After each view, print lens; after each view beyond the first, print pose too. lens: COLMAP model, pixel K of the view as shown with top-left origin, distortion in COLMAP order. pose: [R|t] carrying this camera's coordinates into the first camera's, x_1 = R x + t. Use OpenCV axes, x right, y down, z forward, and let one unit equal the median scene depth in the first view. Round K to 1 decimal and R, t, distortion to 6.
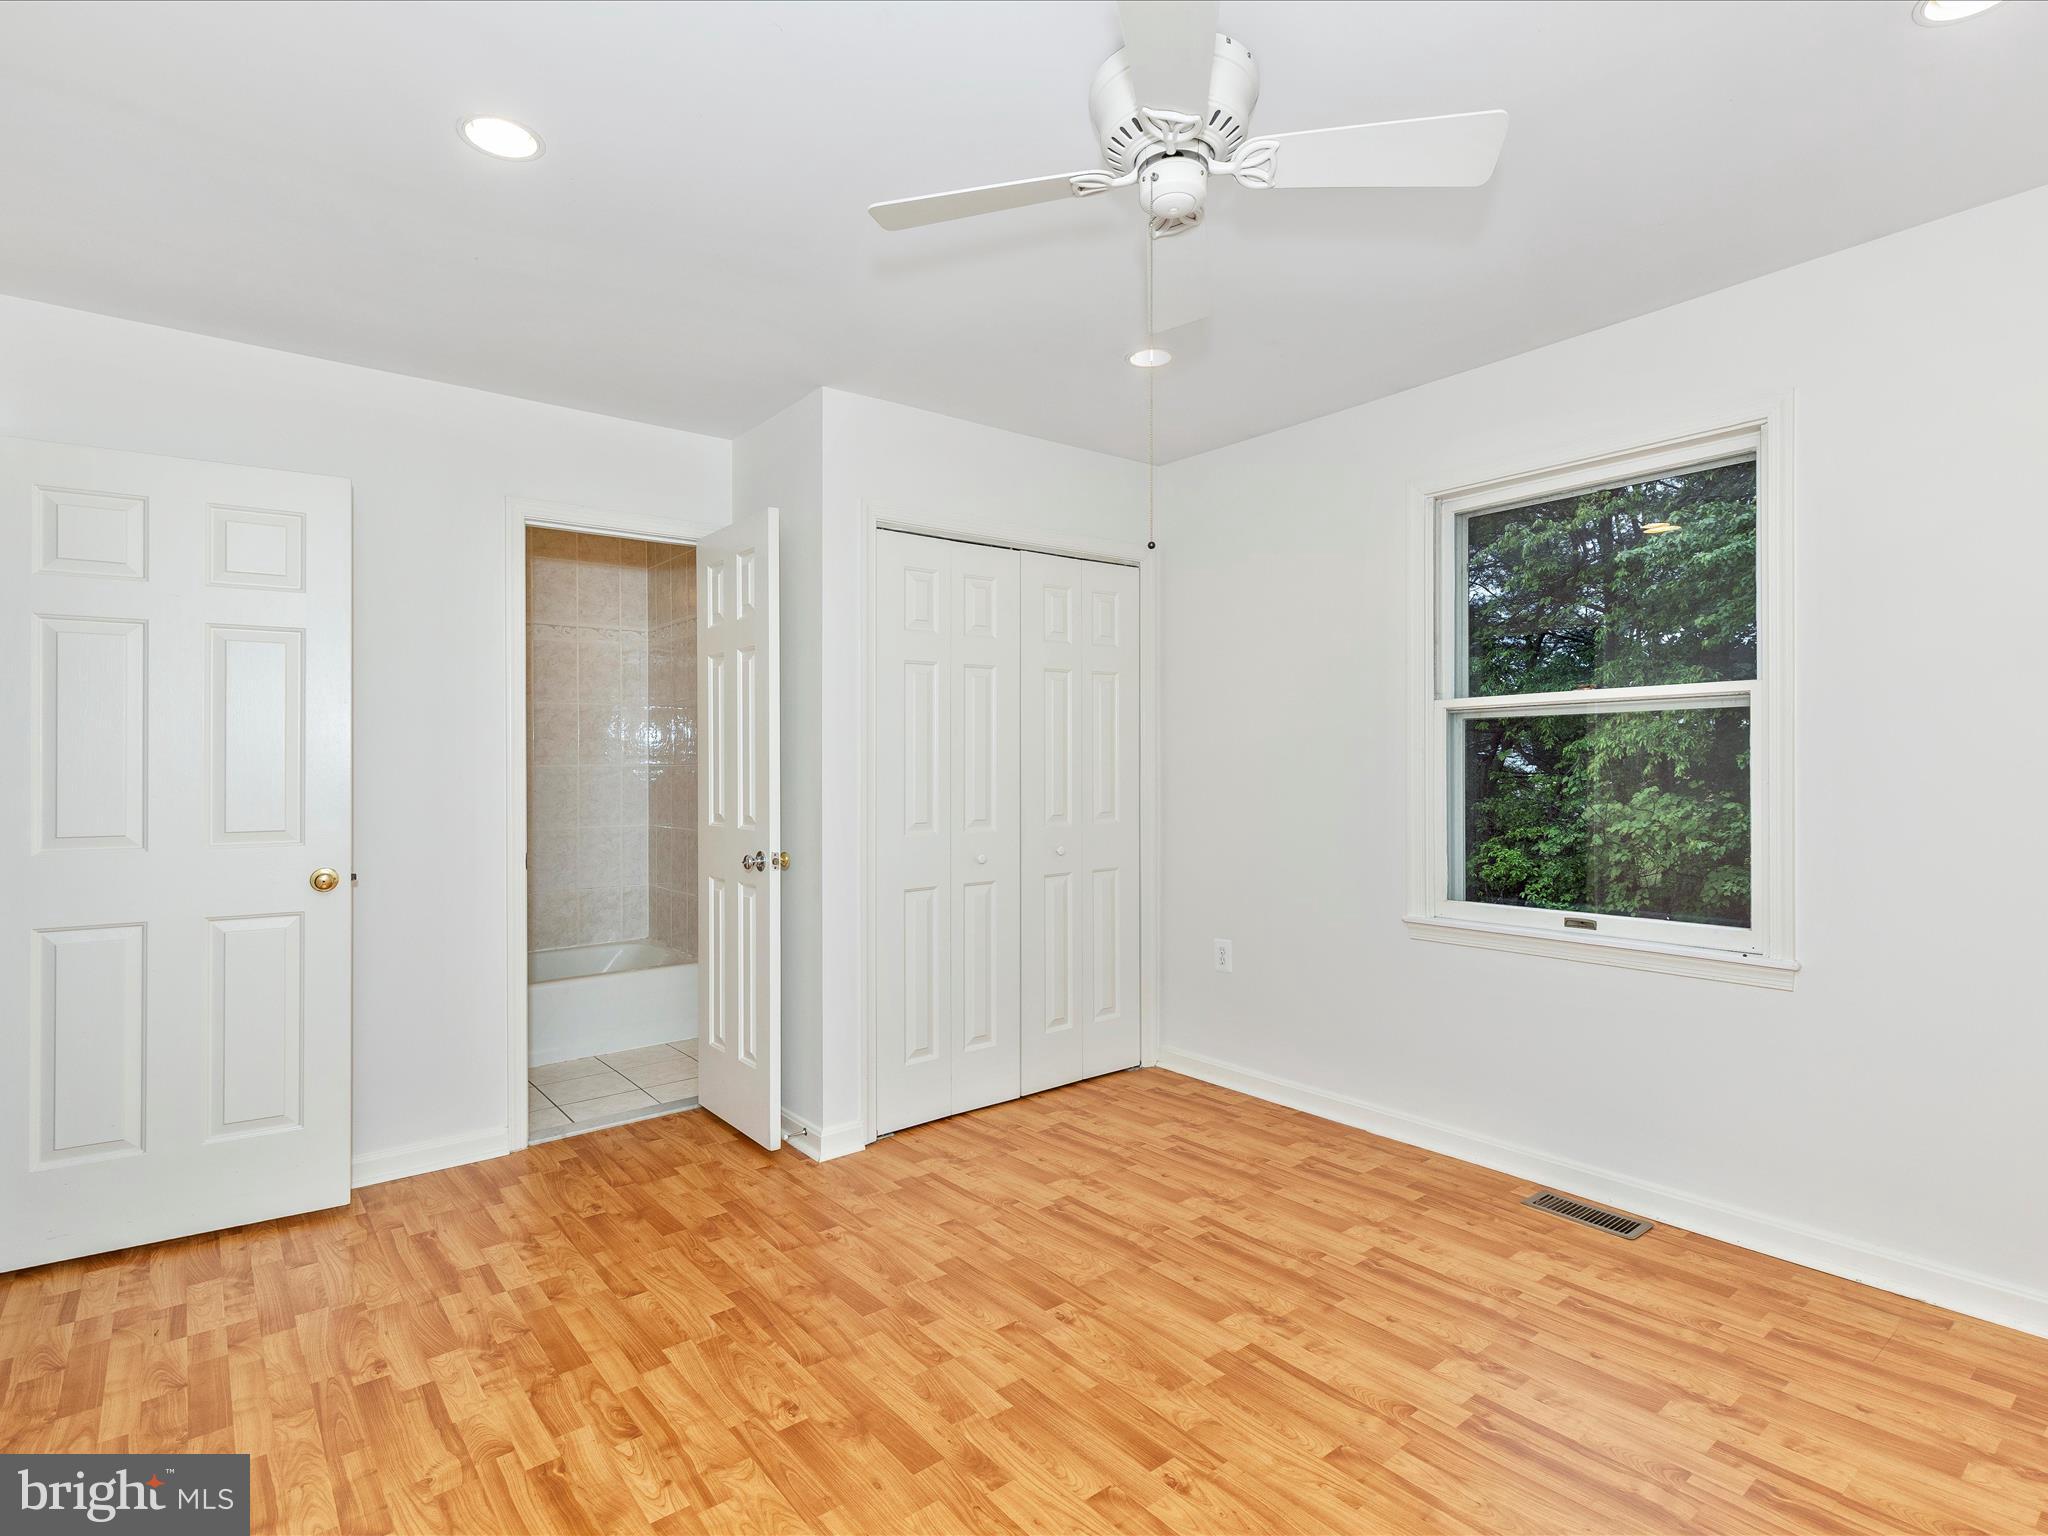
lens RADIAL K [[1044.5, 0, 1031.8], [0, 1044.5, 767.6], [0, 0, 1]] dist [0.004865, -0.001519]
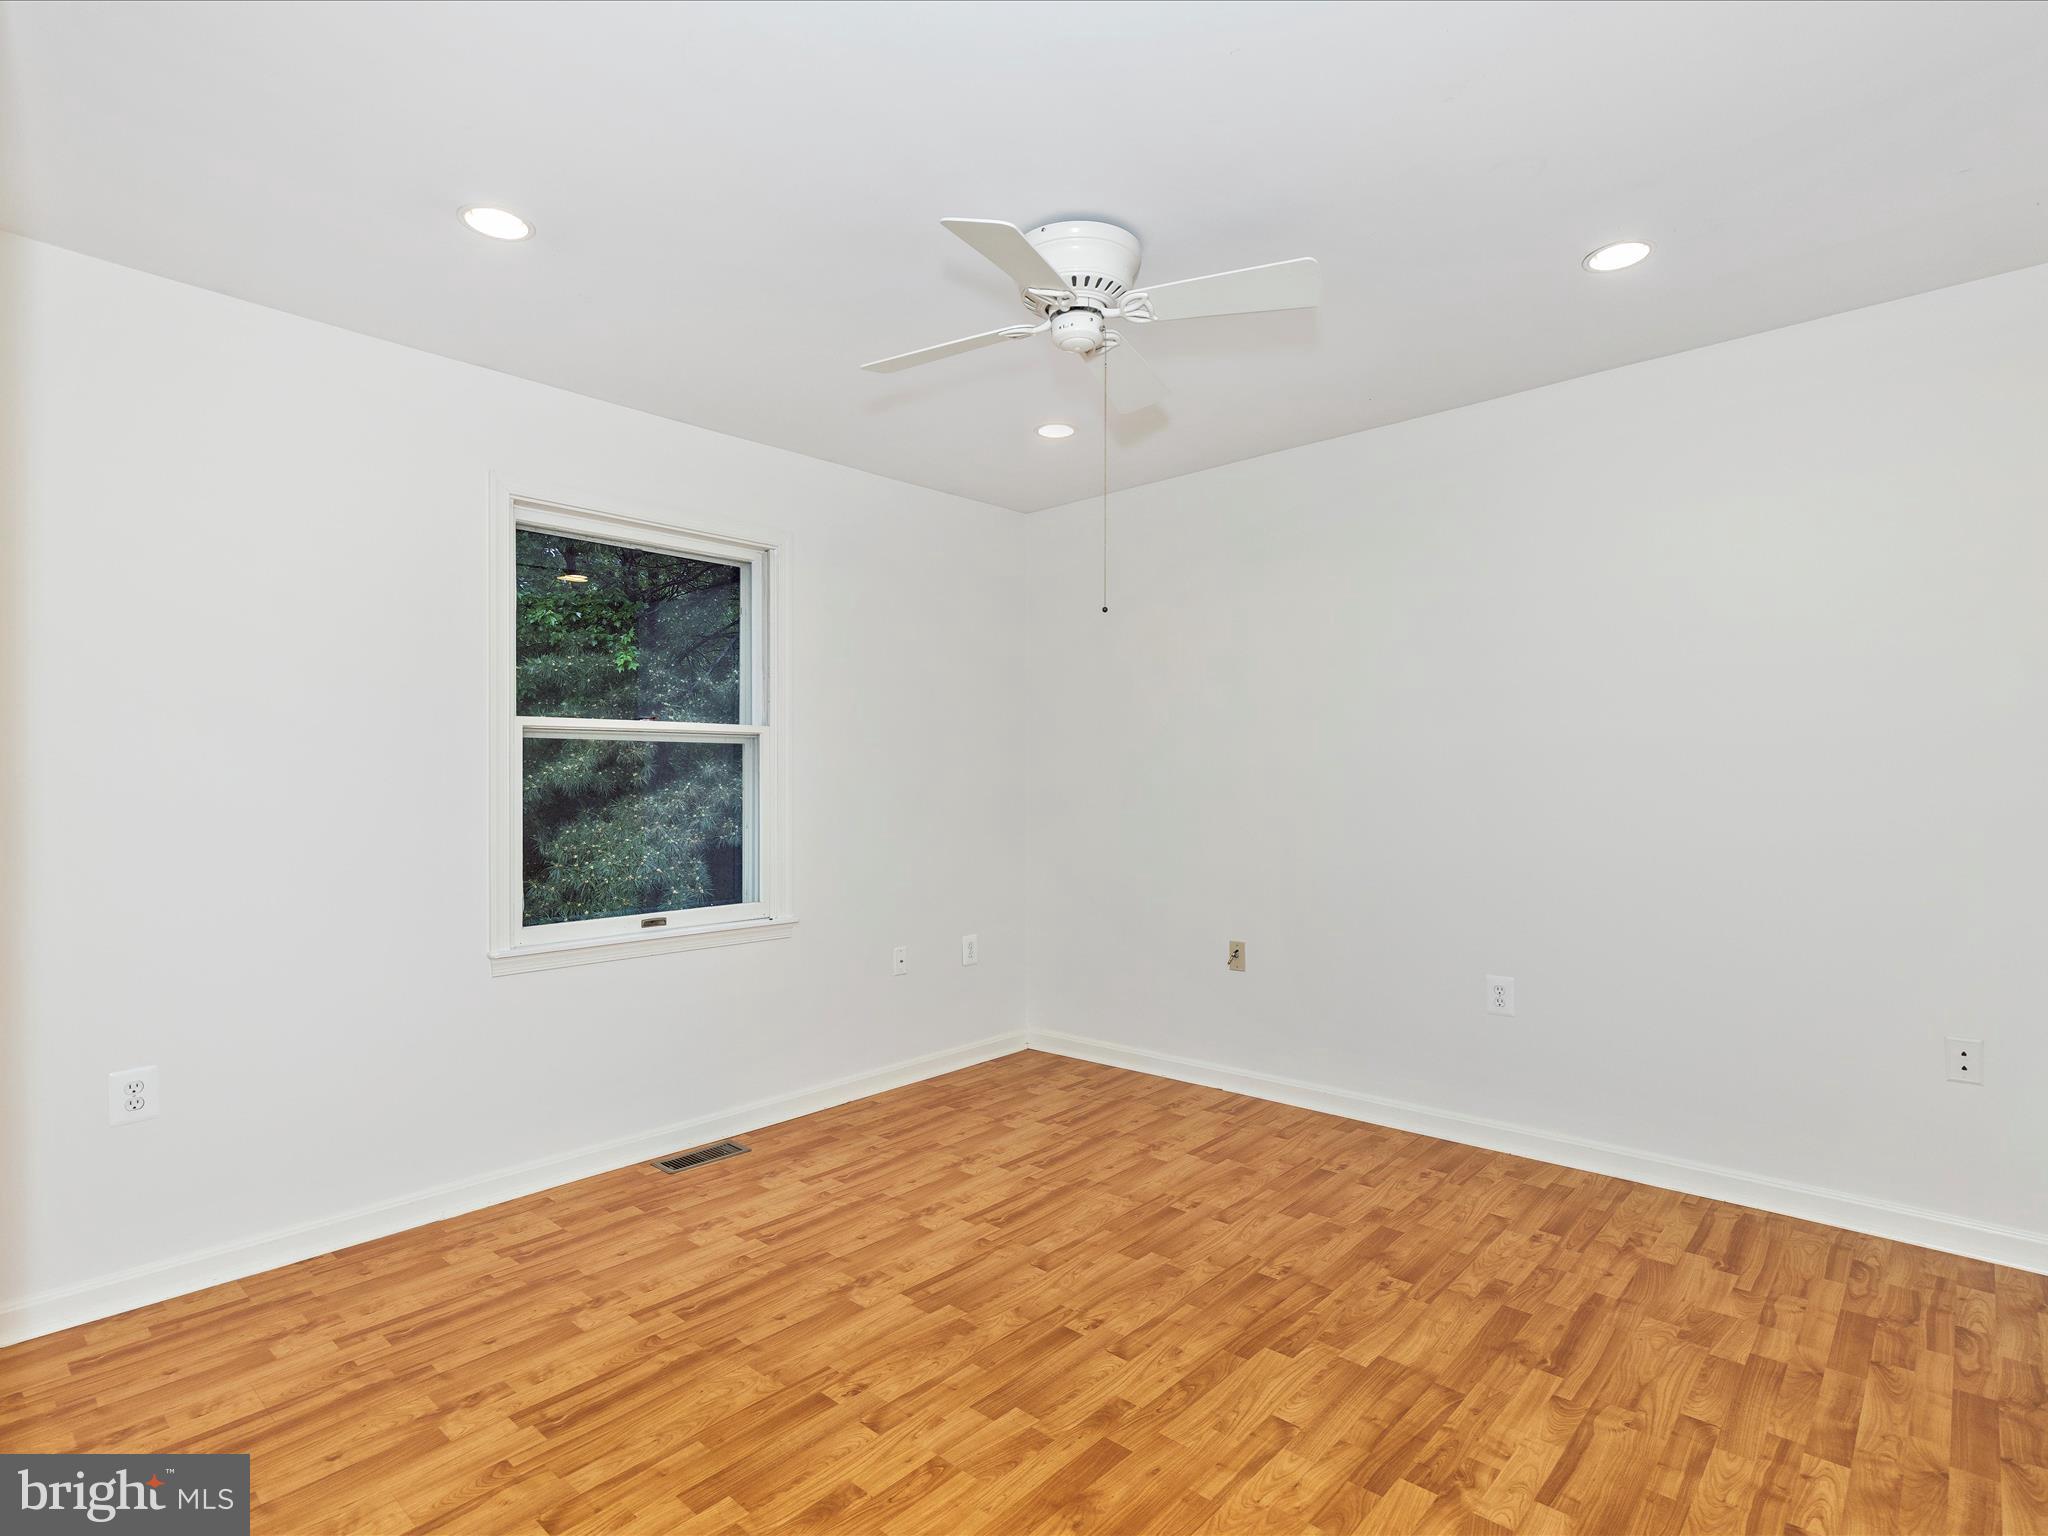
lens RADIAL K [[1044.5, 0, 1004.4], [0, 1044.5, 807.4], [0, 0, 1]] dist [0.004865, -0.001519]
pose [[-0.126287, -0.021244, 0.991766, -0.782552], [0.013357, 0.999644, 0.023114, 0.000161], [-0.991904, 0.016166, -0.125958, 0.886798]]
